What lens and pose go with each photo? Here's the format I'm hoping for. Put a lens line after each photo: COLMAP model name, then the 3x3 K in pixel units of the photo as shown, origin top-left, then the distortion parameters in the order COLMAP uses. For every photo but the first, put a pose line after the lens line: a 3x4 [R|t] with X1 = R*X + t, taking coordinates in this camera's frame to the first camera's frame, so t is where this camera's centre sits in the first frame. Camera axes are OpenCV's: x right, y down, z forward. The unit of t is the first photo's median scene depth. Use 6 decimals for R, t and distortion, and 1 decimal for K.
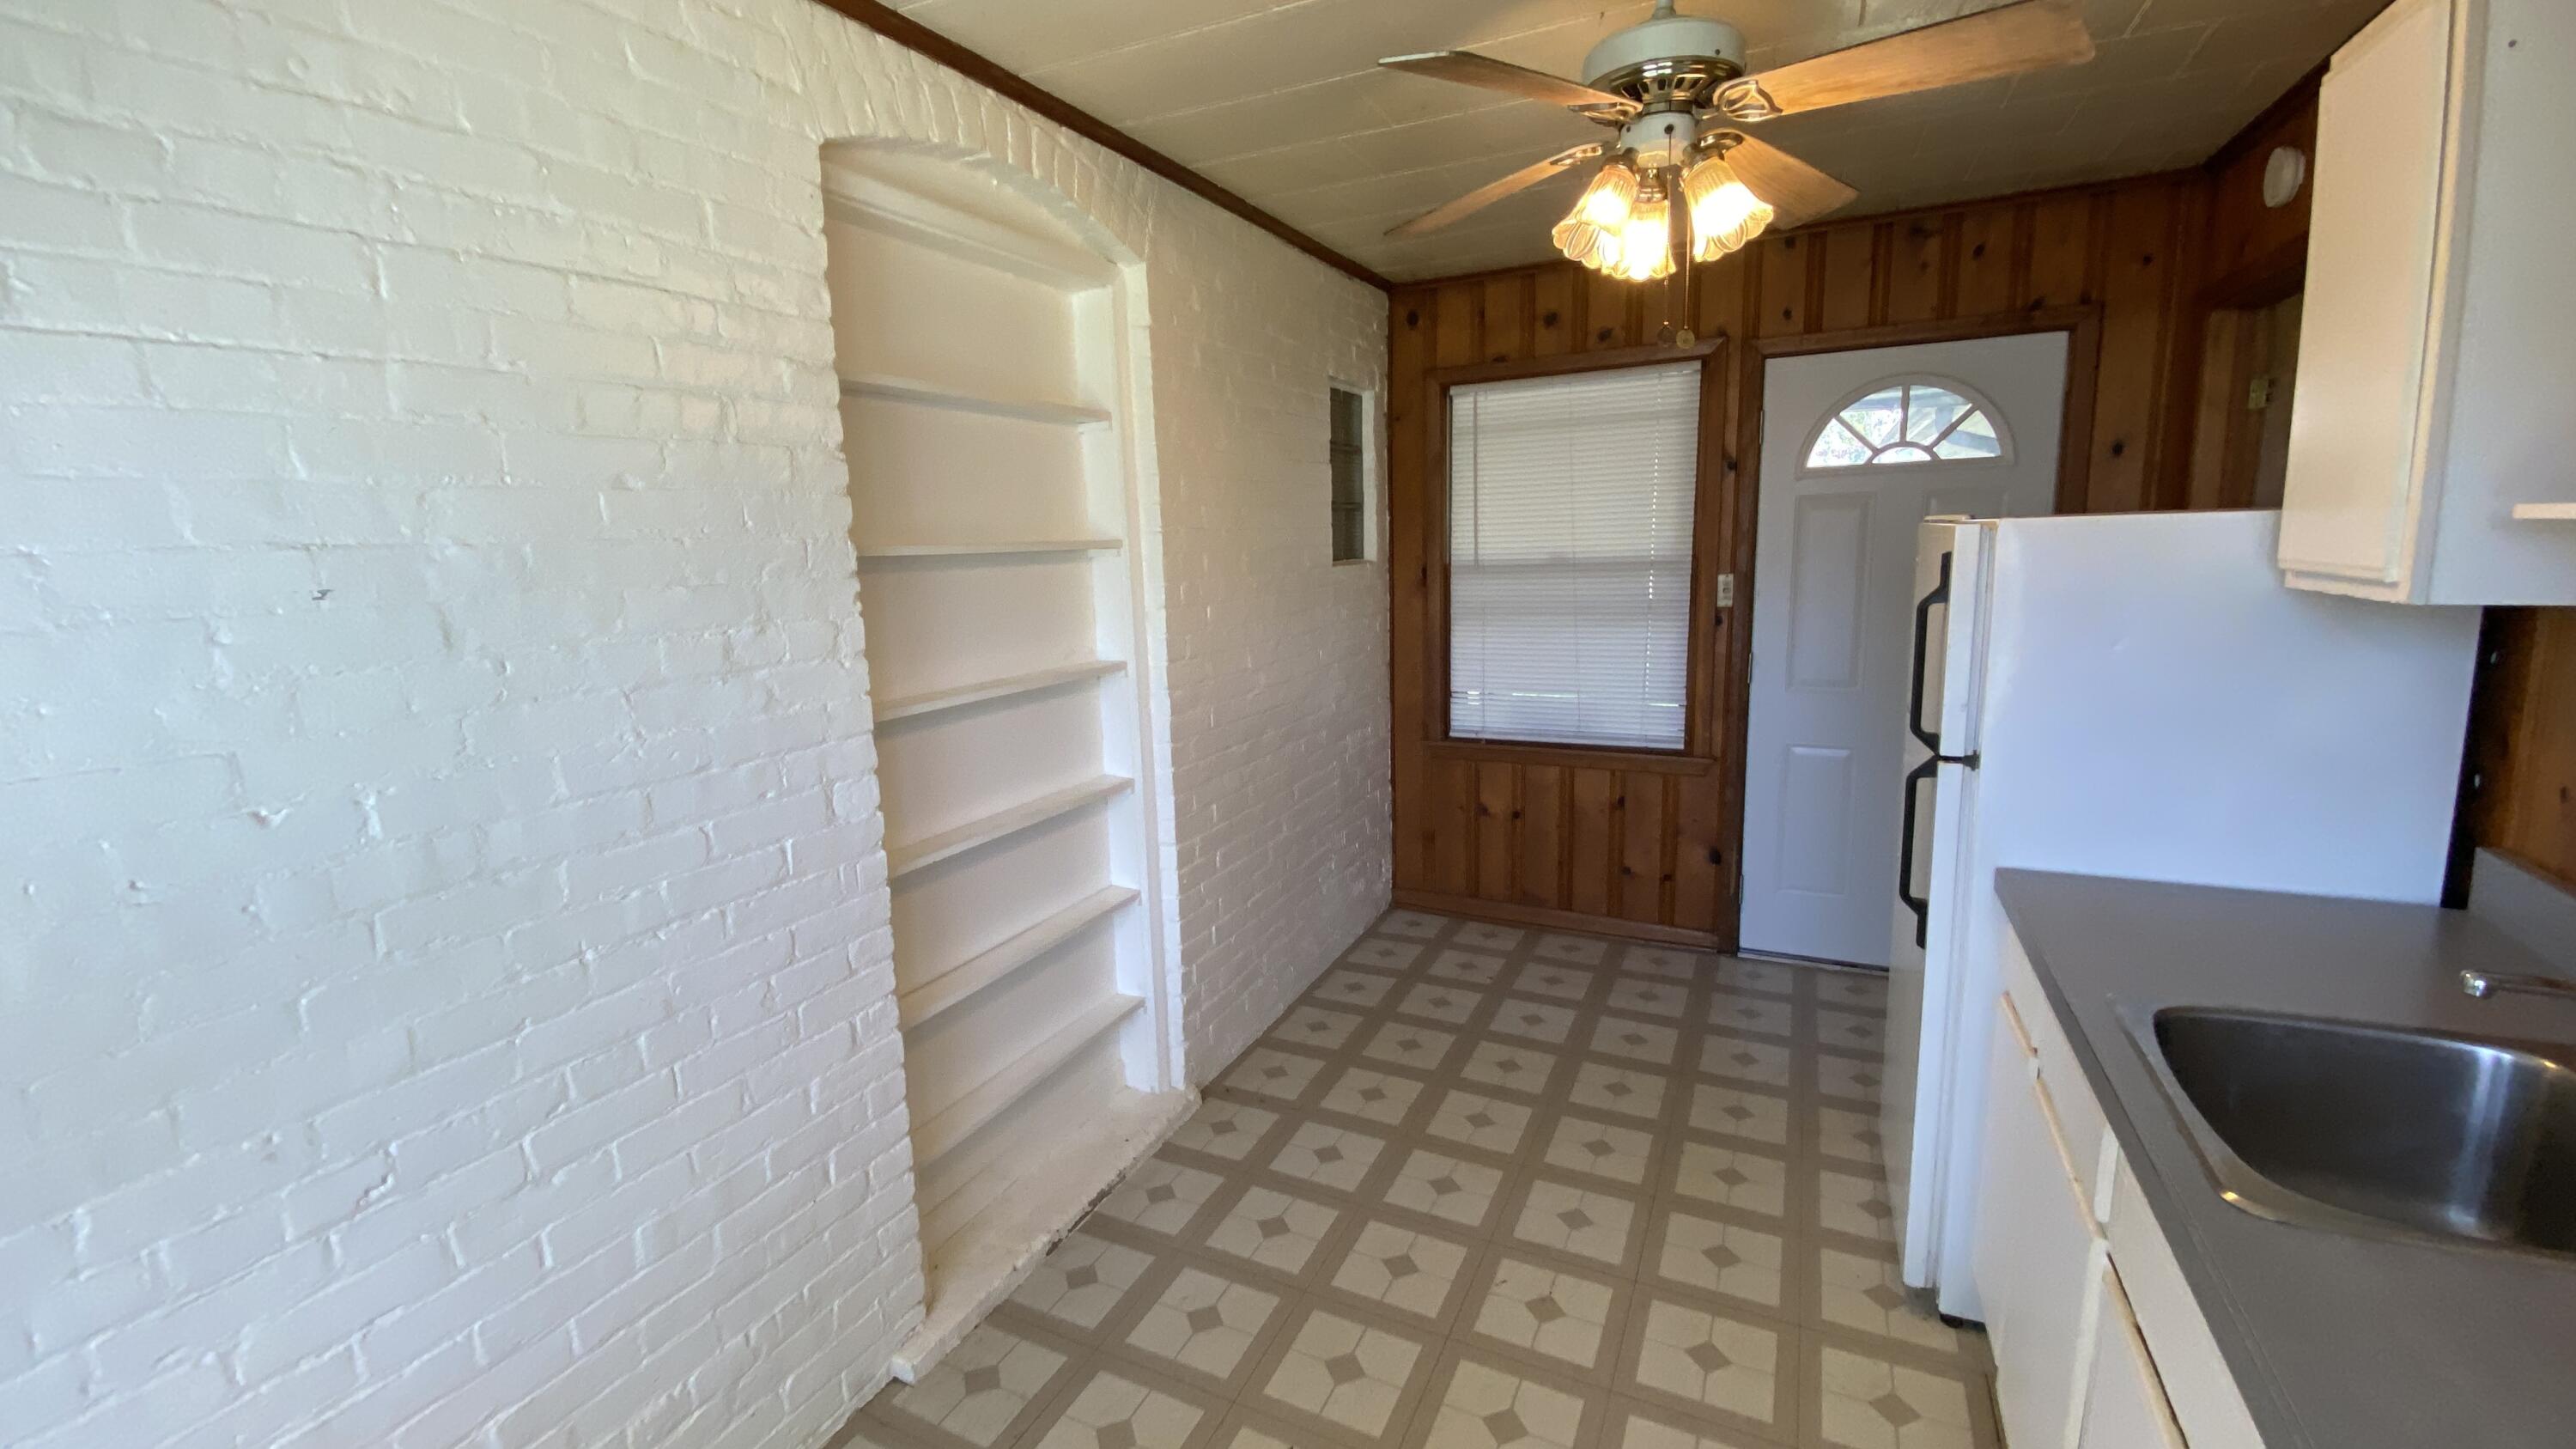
lens RADIAL K [[1029.9, 0, 1309.1], [0, 1029.9, 723.0], [0, 0, 1]] dist [0.007087, -0.005518]
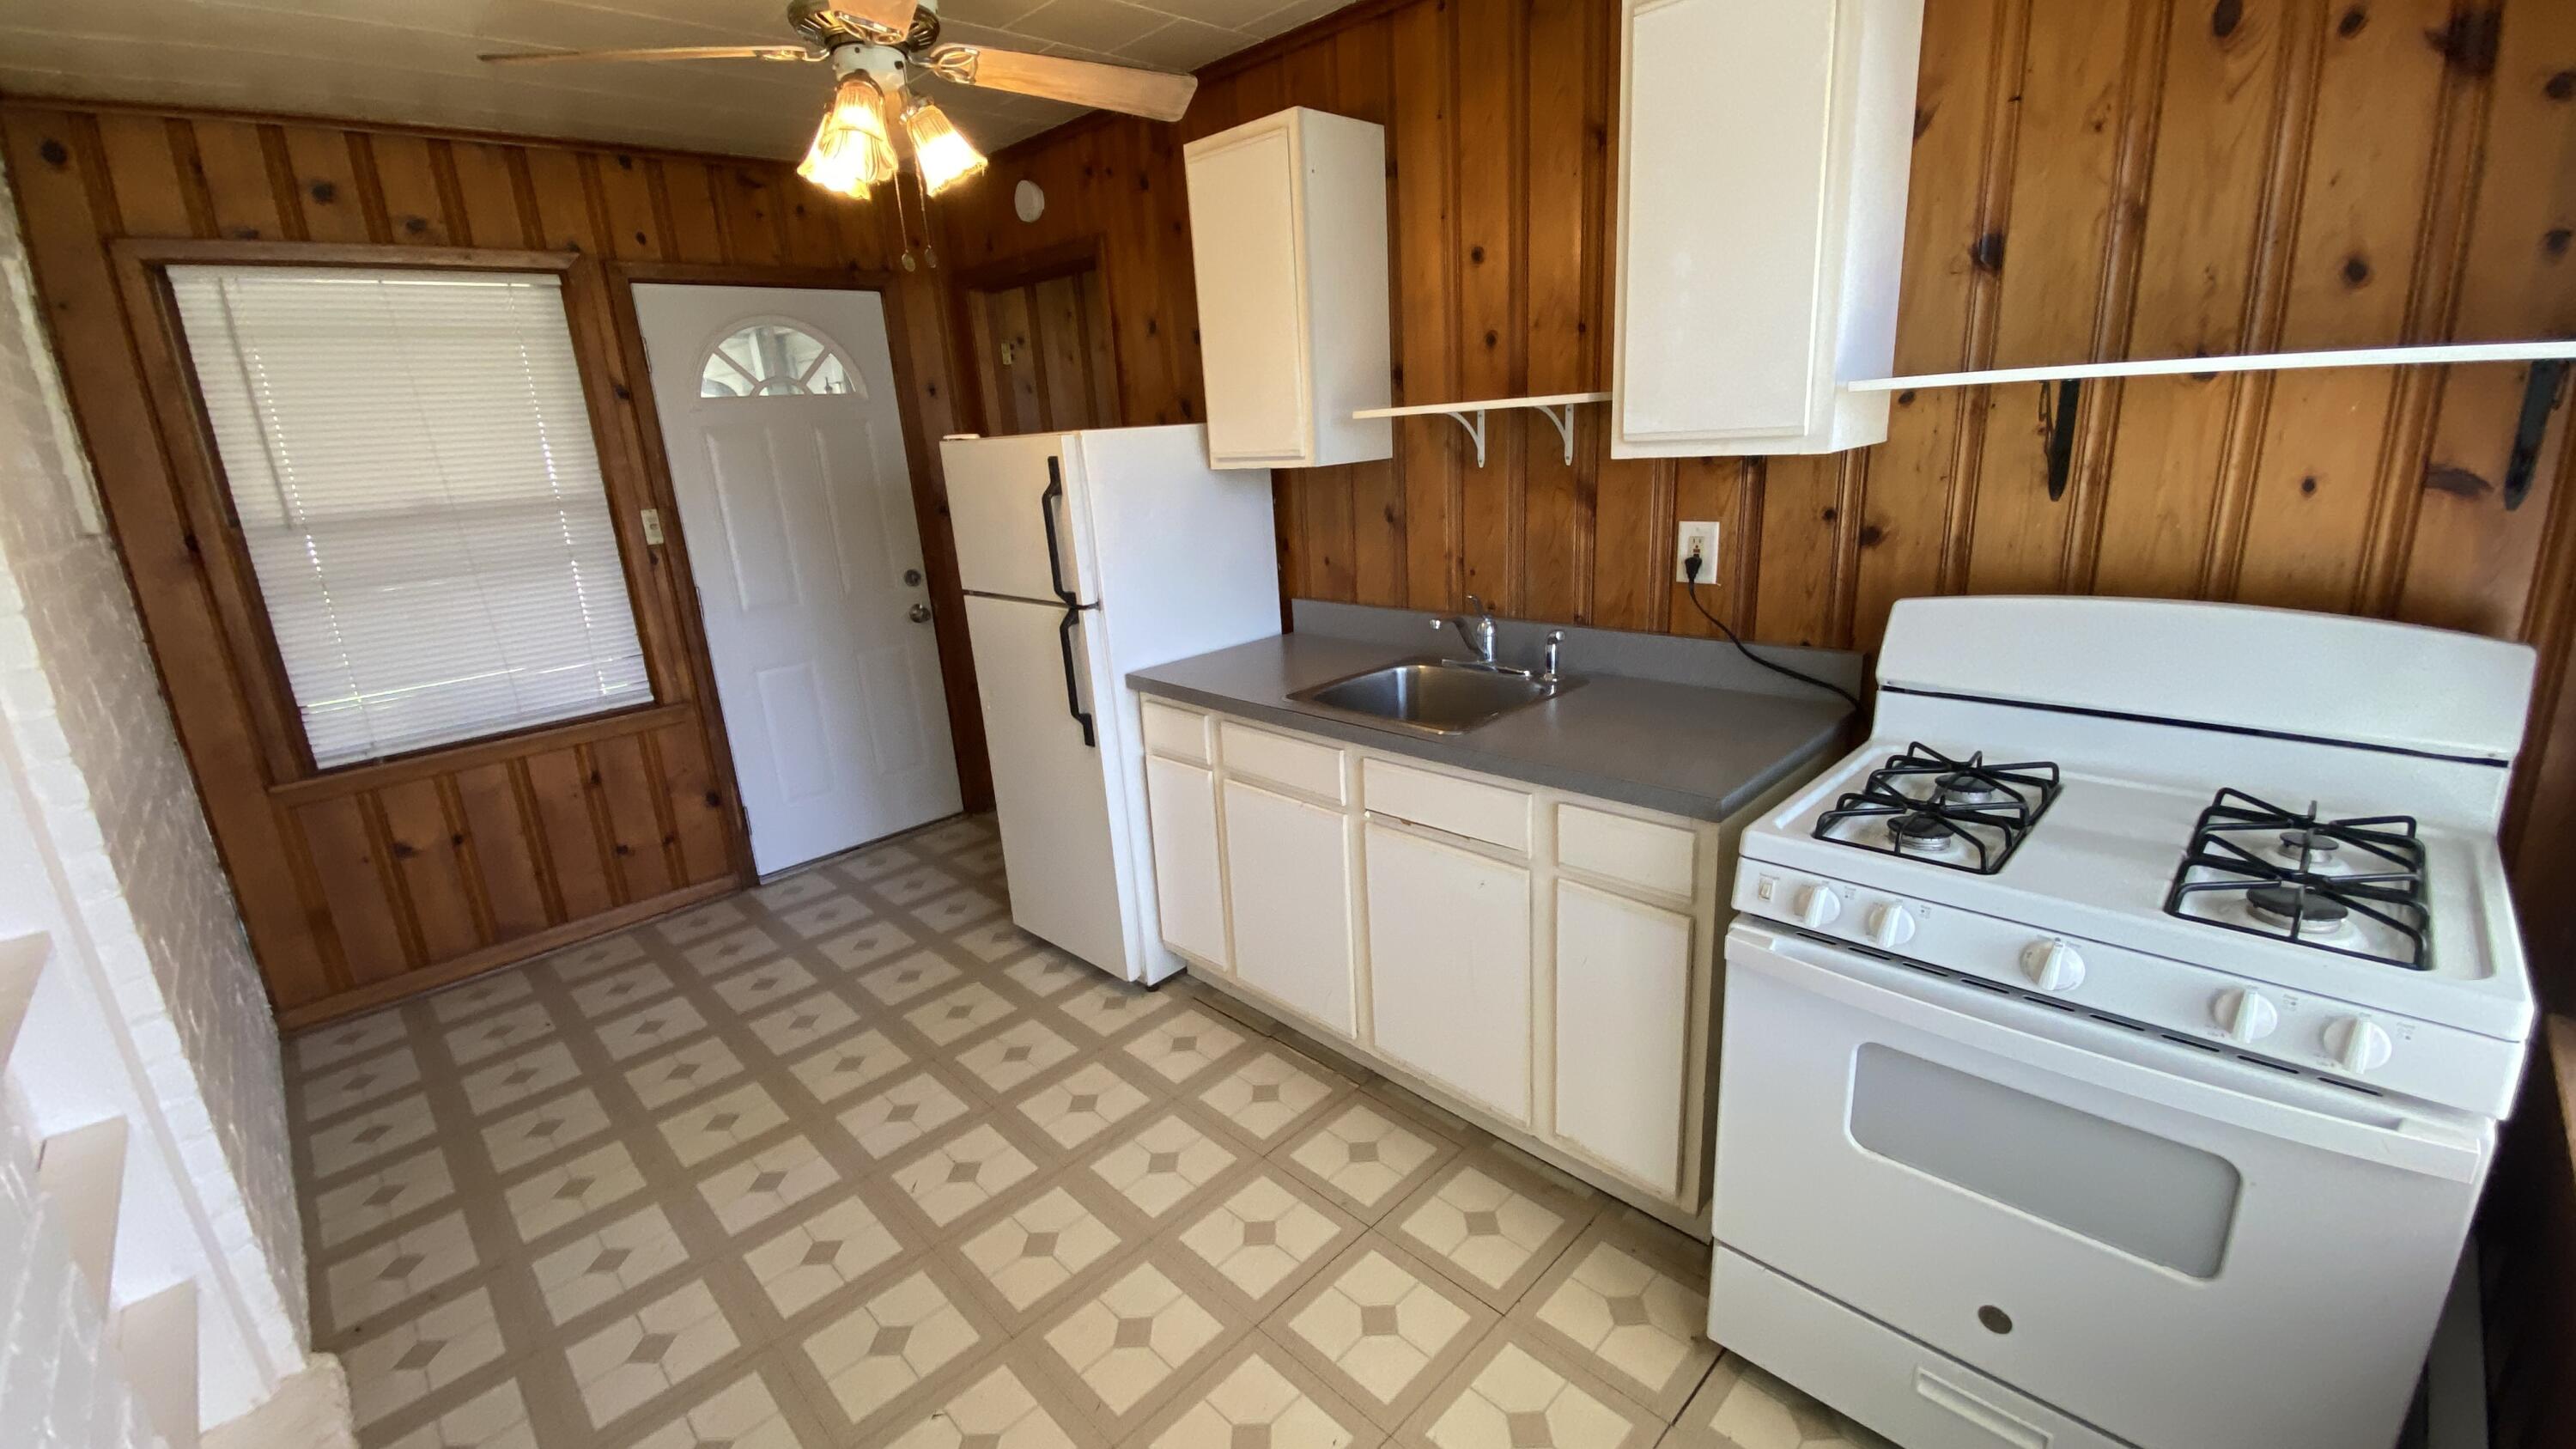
lens RADIAL K [[1029.9, 0, 1283.5], [0, 1029.9, 712.6], [0, 0, 1]] dist [0.007087, -0.005518]
pose [[0.343595, -0.249355, 0.905408, -0.301770], [0.214482, 0.959460, 0.182847, -0.013444], [-0.914297, 0.131369, 0.383148, 0.122480]]
